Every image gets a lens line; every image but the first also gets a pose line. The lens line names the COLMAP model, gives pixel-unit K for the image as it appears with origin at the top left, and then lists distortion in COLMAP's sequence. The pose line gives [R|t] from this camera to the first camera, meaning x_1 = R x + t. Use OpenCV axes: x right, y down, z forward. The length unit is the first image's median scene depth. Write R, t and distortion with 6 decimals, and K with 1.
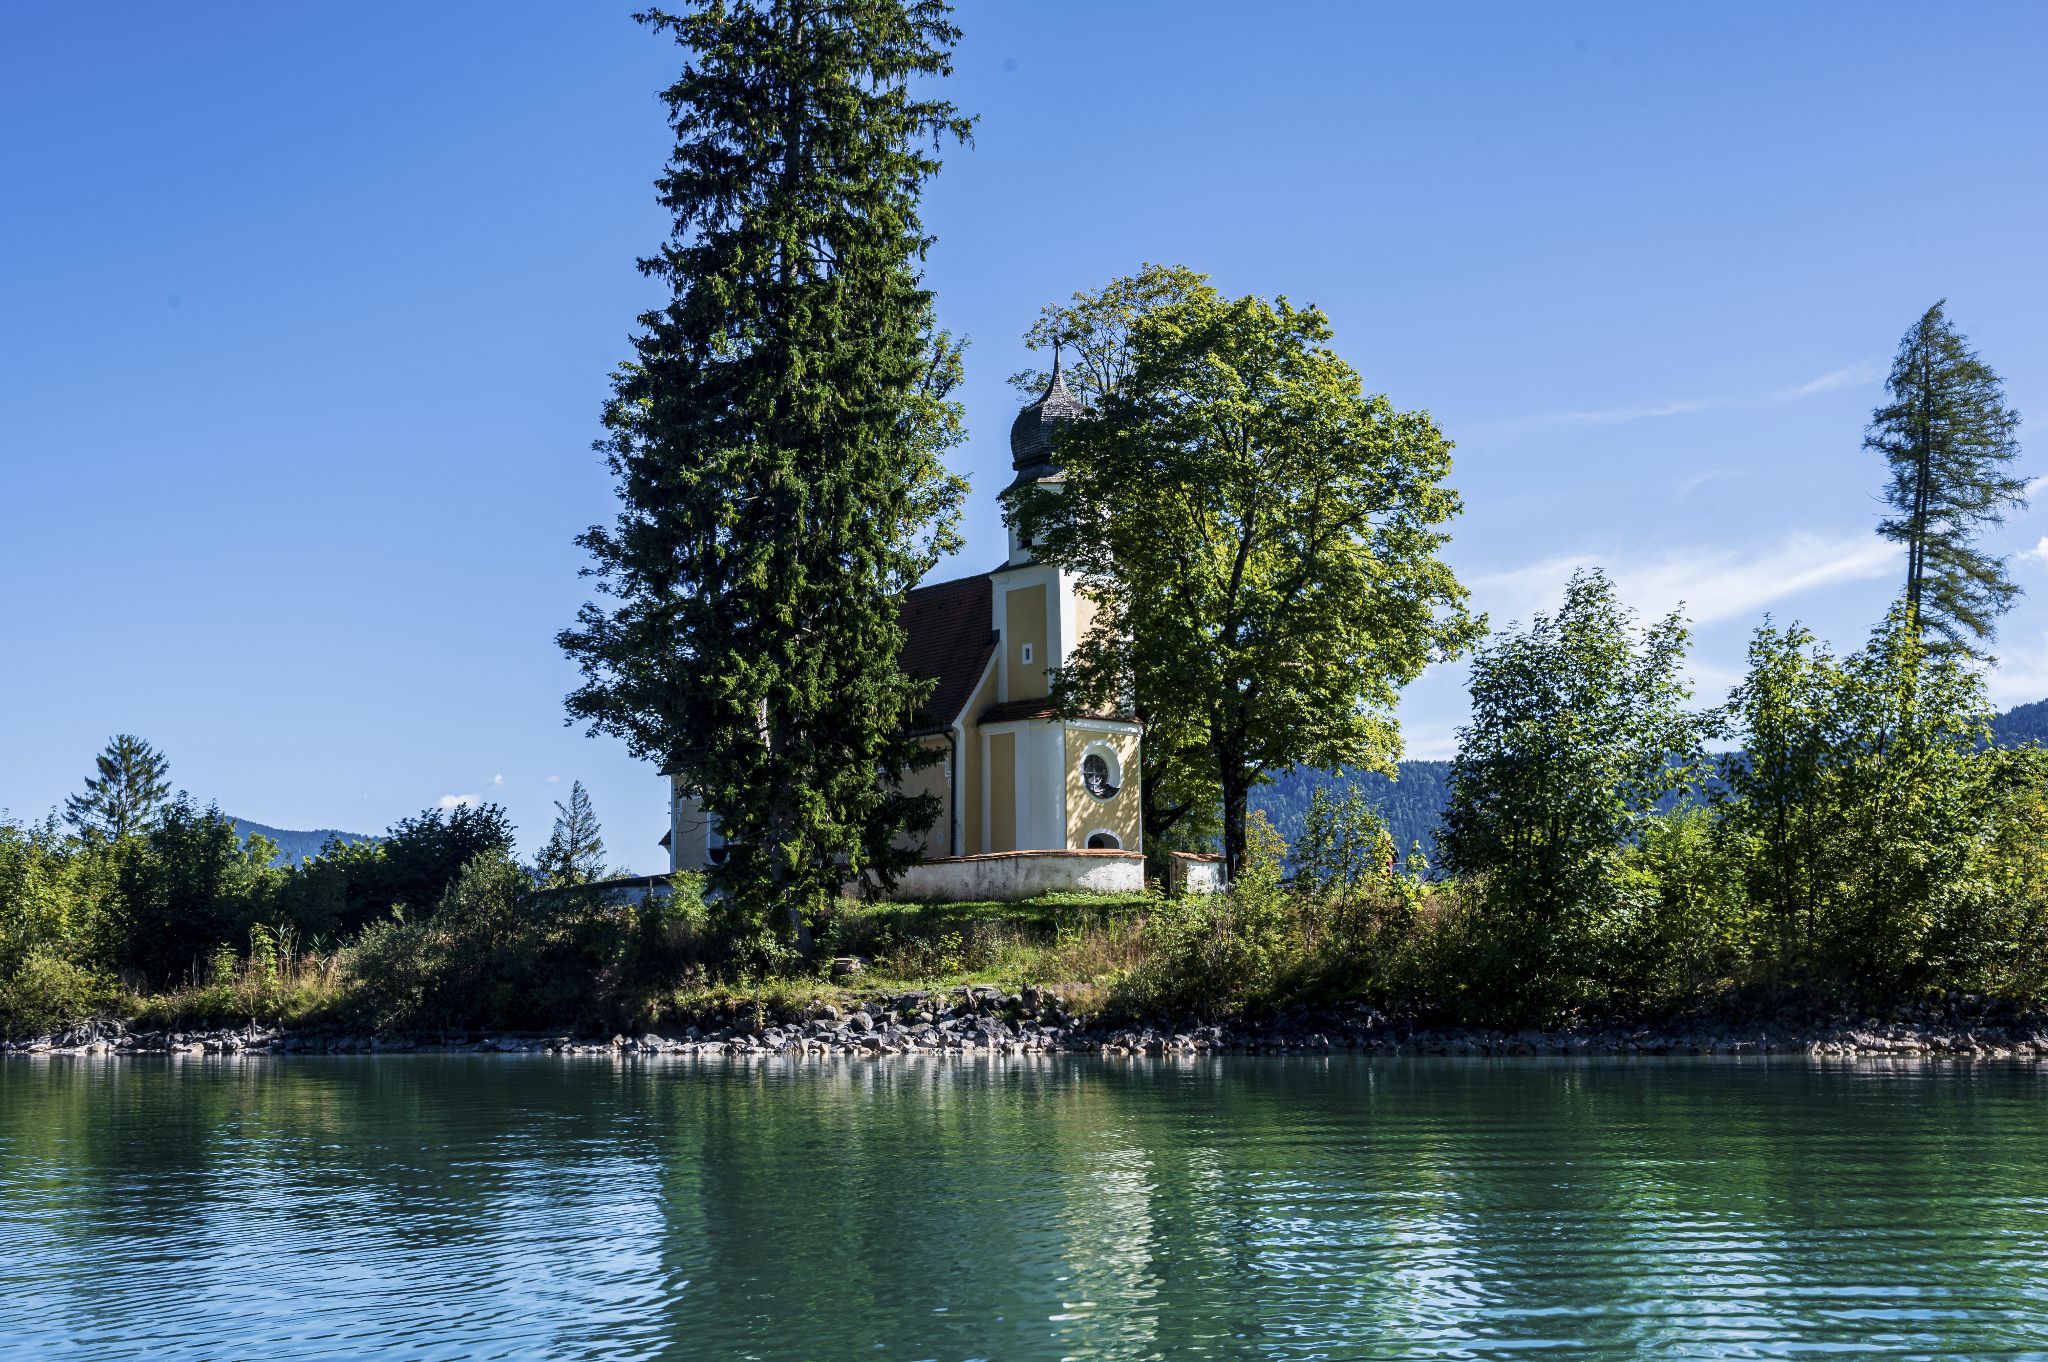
lens RADIAL K [[2338.6, 0, 1005.1], [0, 2338.6, 669.9], [0, 0, 1]] dist [0.018386, 0.001538]
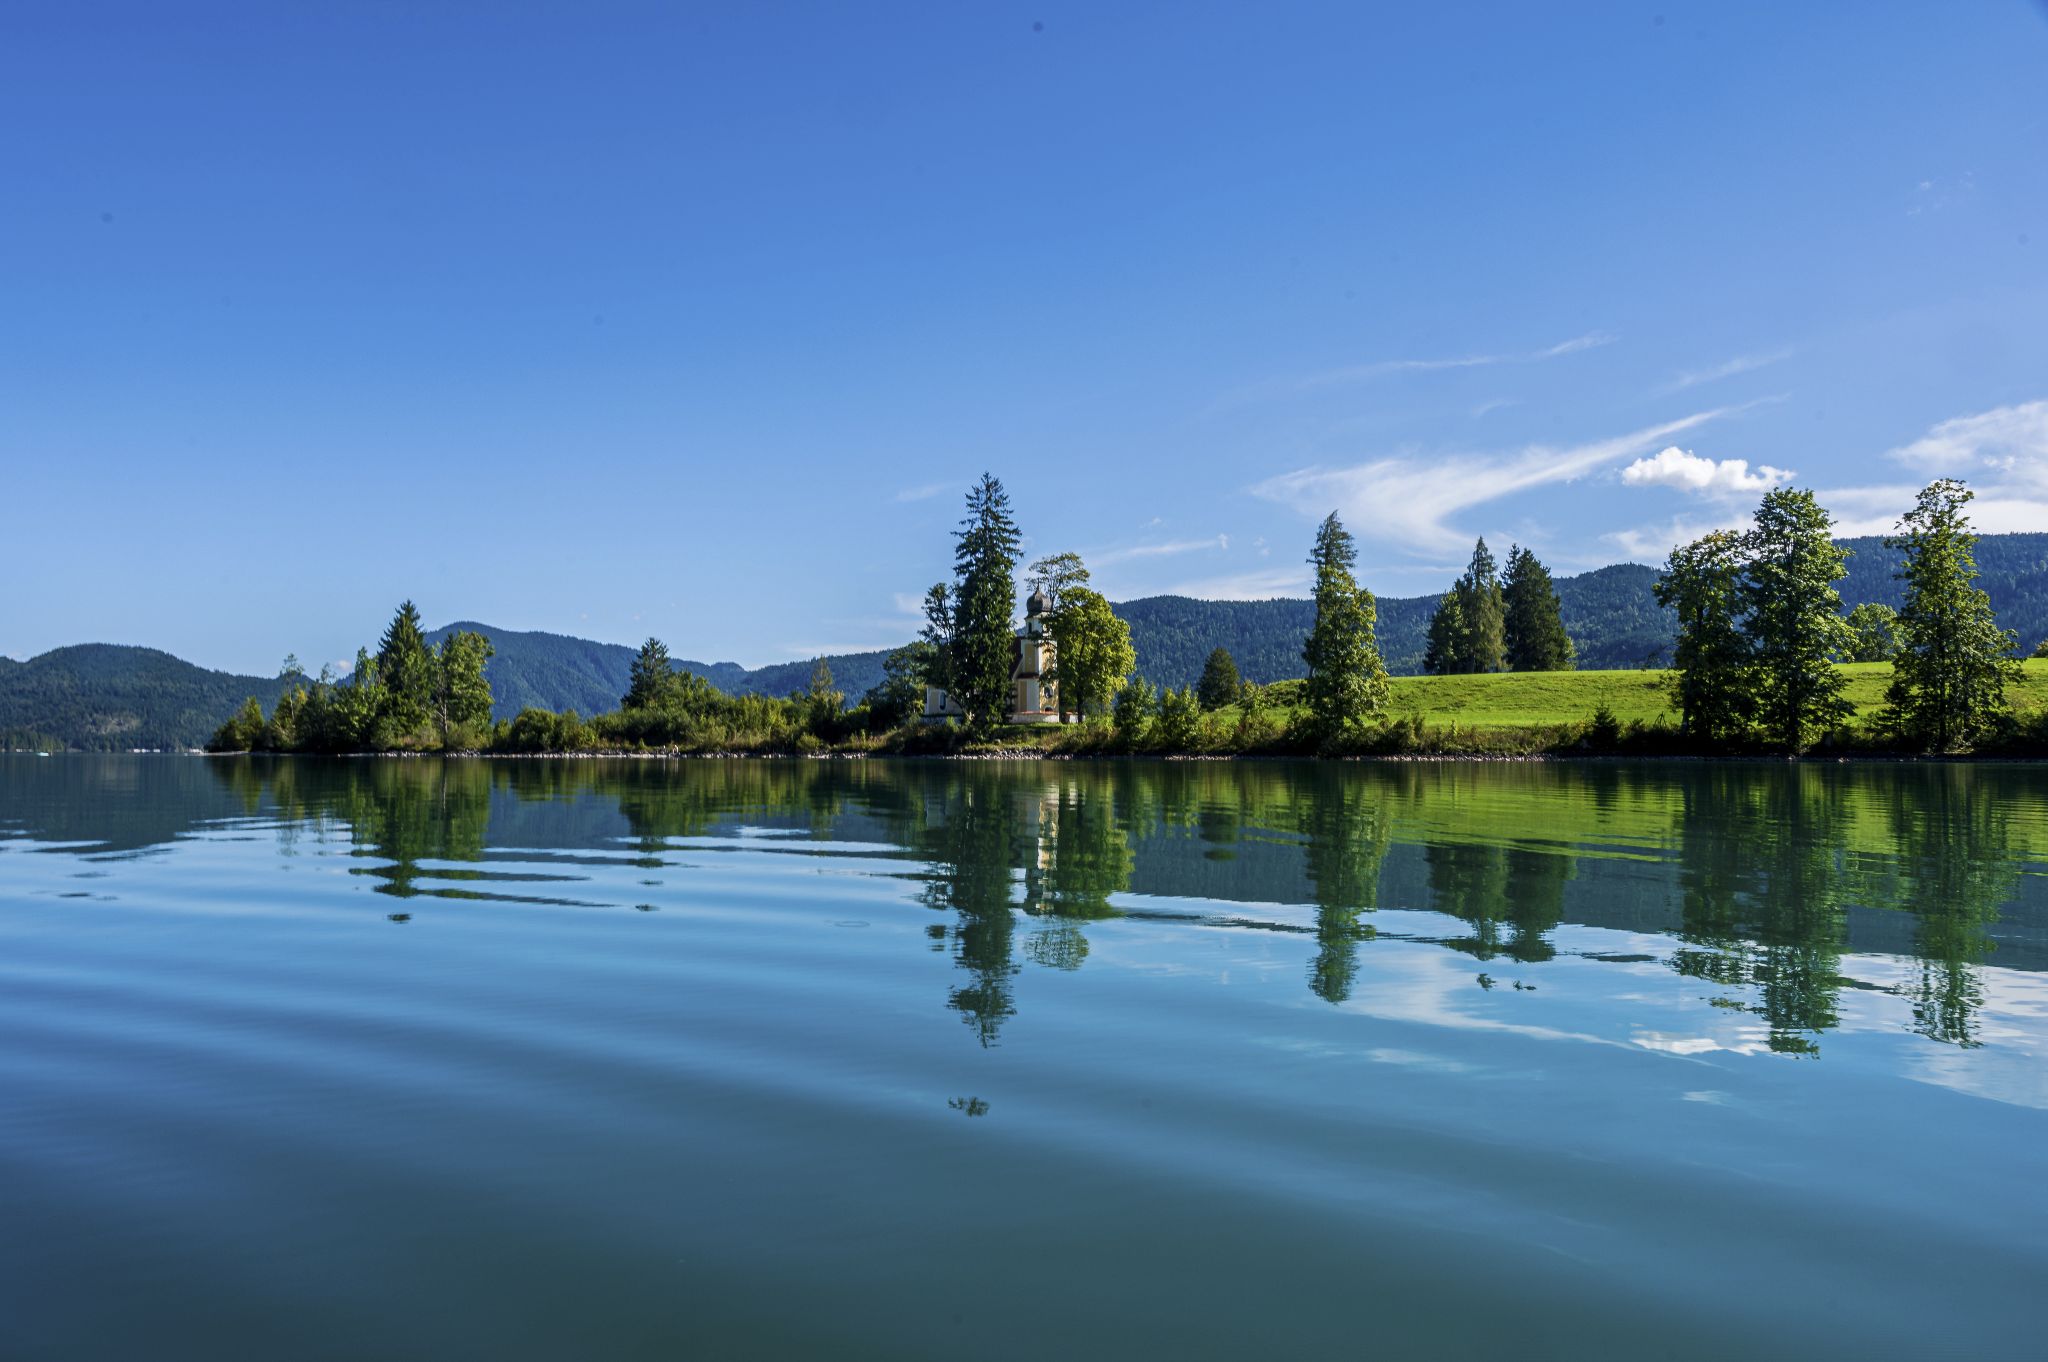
lens RADIAL K [[1386.5, 0, 1026.8], [0, 1386.5, 685.5], [0, 0, 1]] dist [-0.003723, 0.000813]
pose [[0.999117, 0.013210, 0.039873, -0.115763], [-0.017071, 0.995029, 0.098108, -0.253748], [-0.038379, -0.098702, 0.994377, -1.728786]]
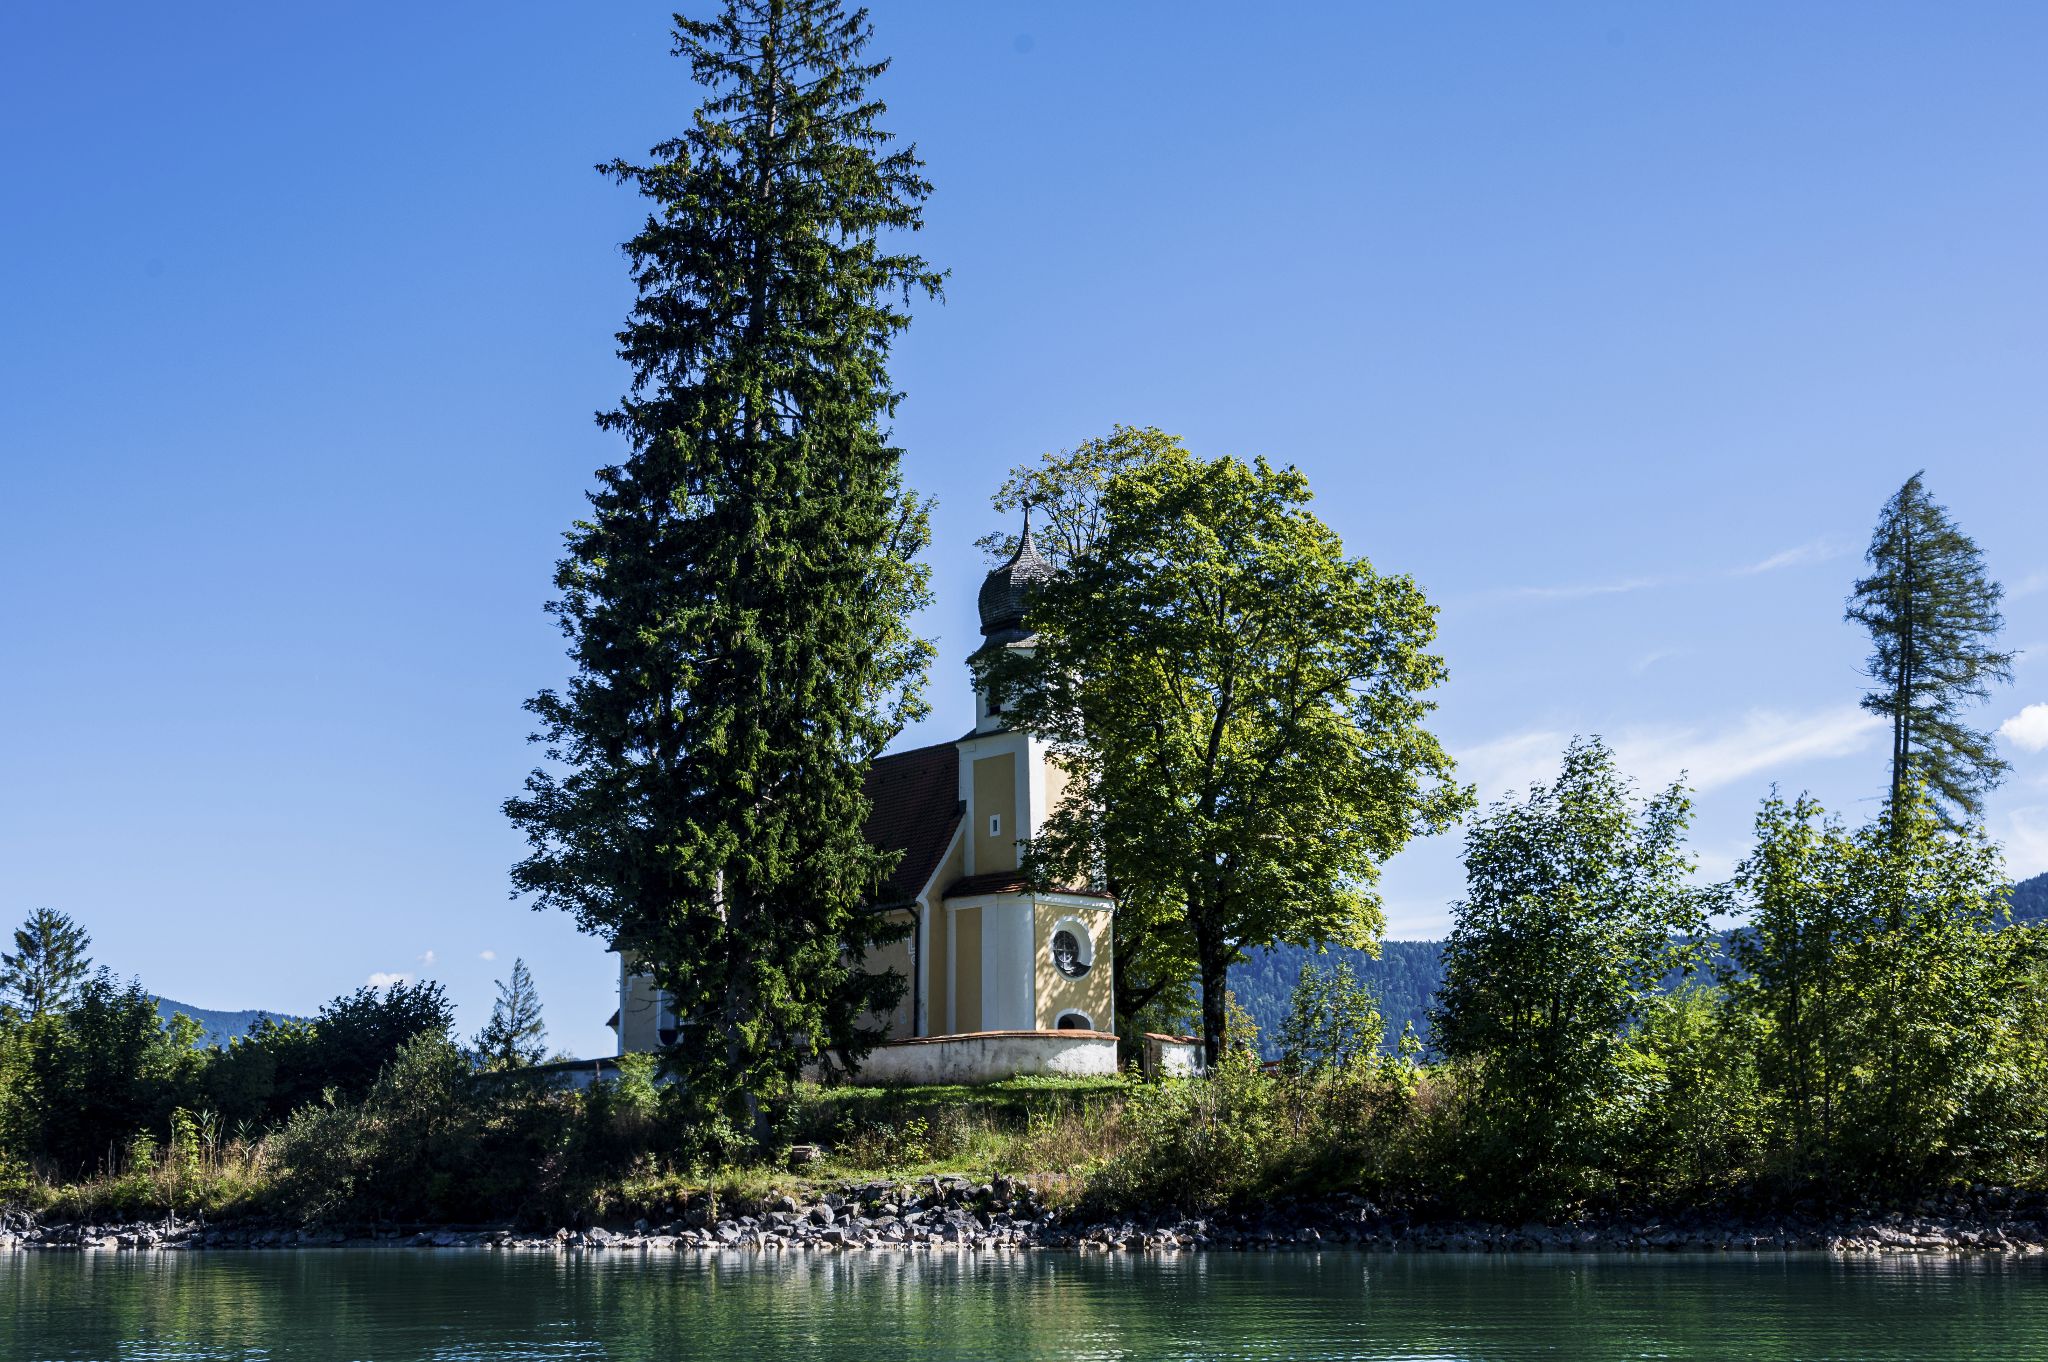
lens RADIAL K [[2404.9, 0, 1013.6], [0, 2404.9, 664.3], [0, 0, 1]] dist [0.015563, -0.014567]
pose [[0.999771, 0.005607, 0.020659, -0.004707], [-0.004044, 0.997180, -0.074932, 0.001664], [-0.021021, 0.074832, 0.996975, 0.013787]]
